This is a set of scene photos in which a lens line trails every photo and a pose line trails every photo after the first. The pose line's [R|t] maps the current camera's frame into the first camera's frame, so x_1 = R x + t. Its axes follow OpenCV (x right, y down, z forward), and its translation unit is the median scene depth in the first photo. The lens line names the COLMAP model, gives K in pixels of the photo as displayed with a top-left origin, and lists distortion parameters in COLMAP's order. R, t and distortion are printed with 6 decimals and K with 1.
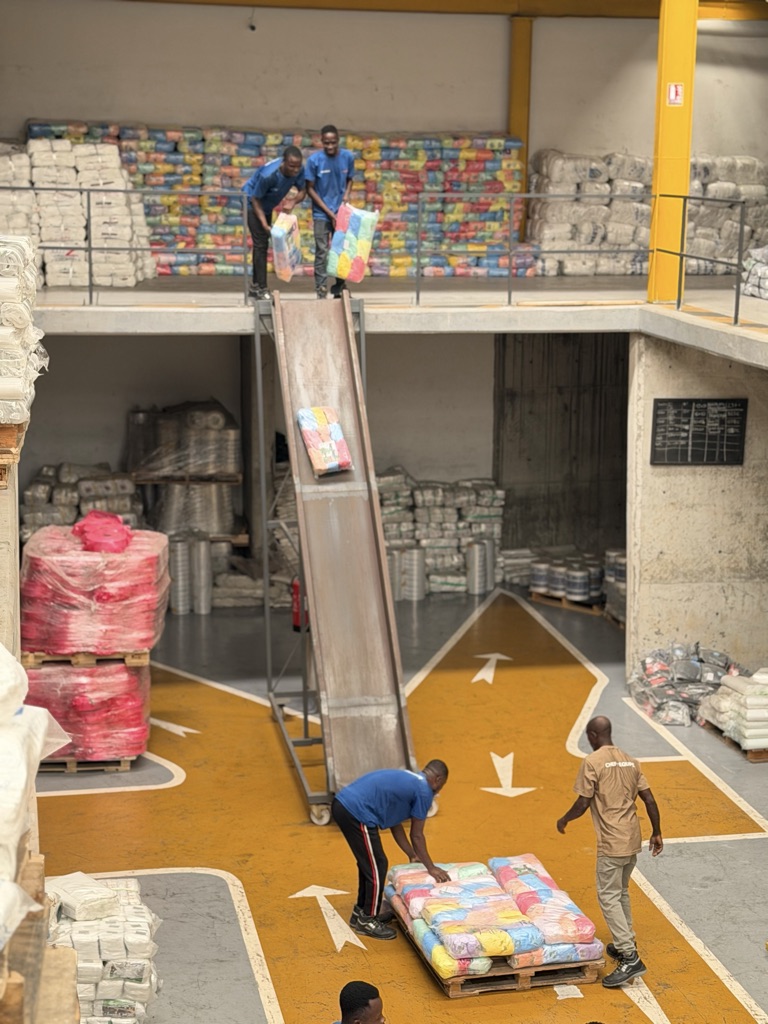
lens RADIAL K [[1899.8, 0, 384.0], [0, 1899.8, 512.0], [0, 0, 1]] dist [0.159555, 0.008199]
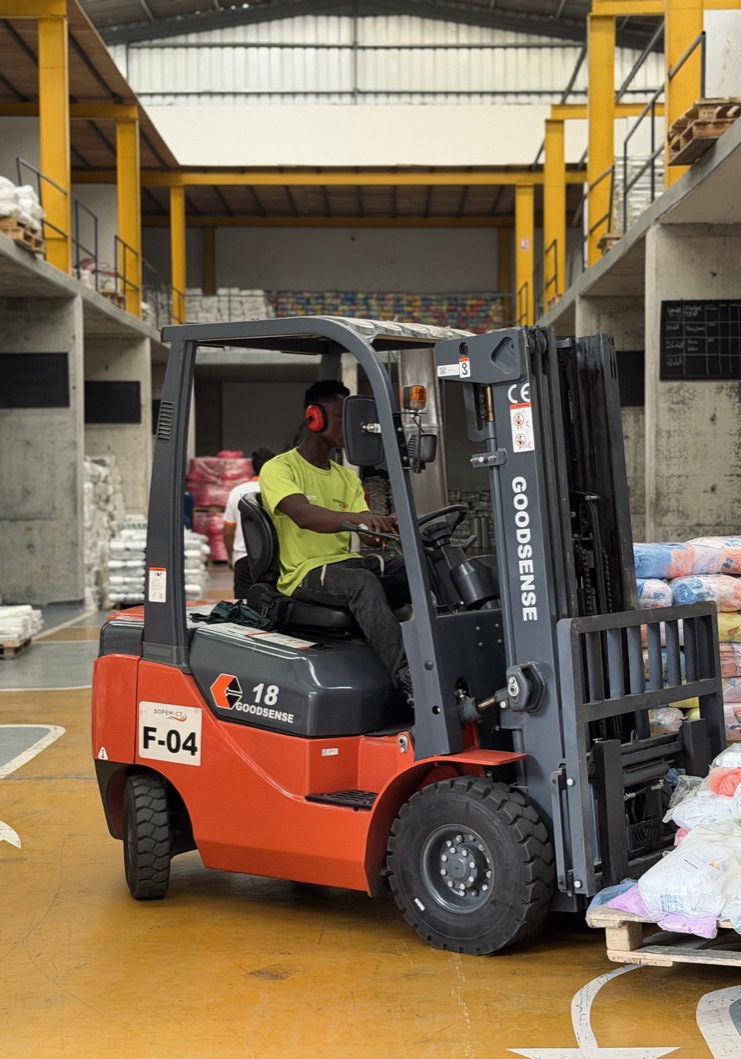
lens RADIAL K [[1810.9, 0, 403.1], [0, 1810.9, 529.4], [0, 0, 1]] dist [0.158730, 0.018829]
pose [[0.983300, -0.015249, -0.181351, 0.291589], [-0.013147, 0.987928, -0.154356, 0.291066], [0.181516, 0.154163, 0.971229, -0.637240]]
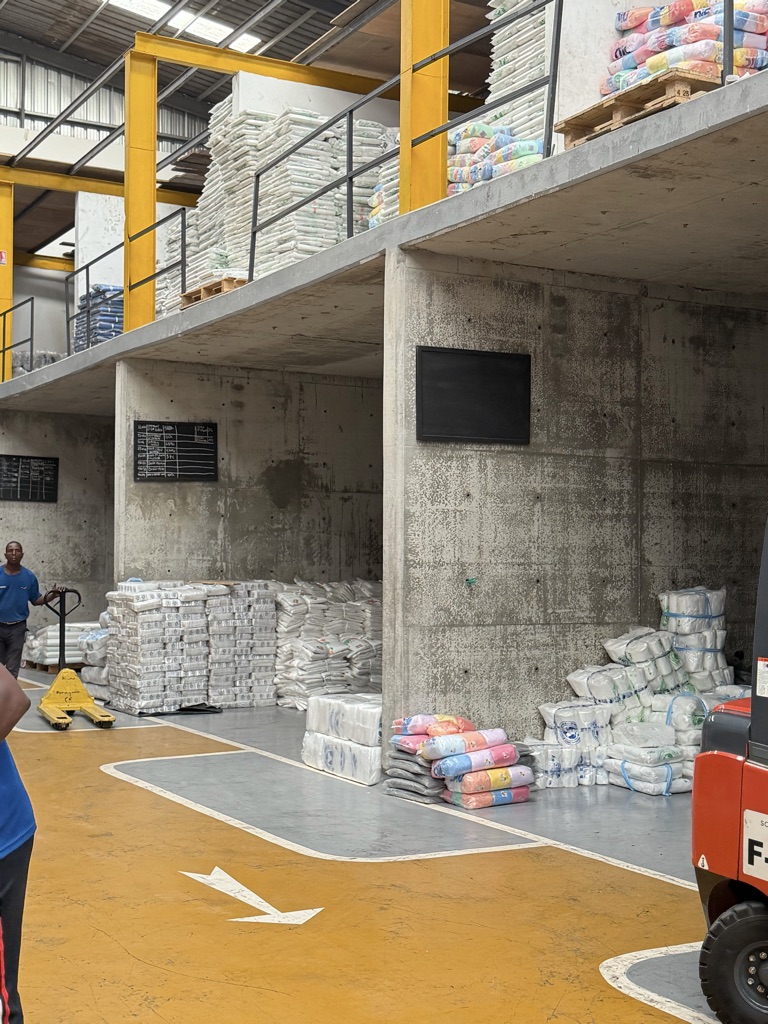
lens RADIAL K [[1398.6, 0, 384.0], [0, 1398.6, 512.0], [0, 0, 1]] dist [0.143206, -0.076169]
pose [[0.950228, 0.006171, 0.311494, 0.072995], [0.060225, 0.977308, -0.203081, 0.184121], [-0.305679, 0.211733, 0.928294, -0.081823]]
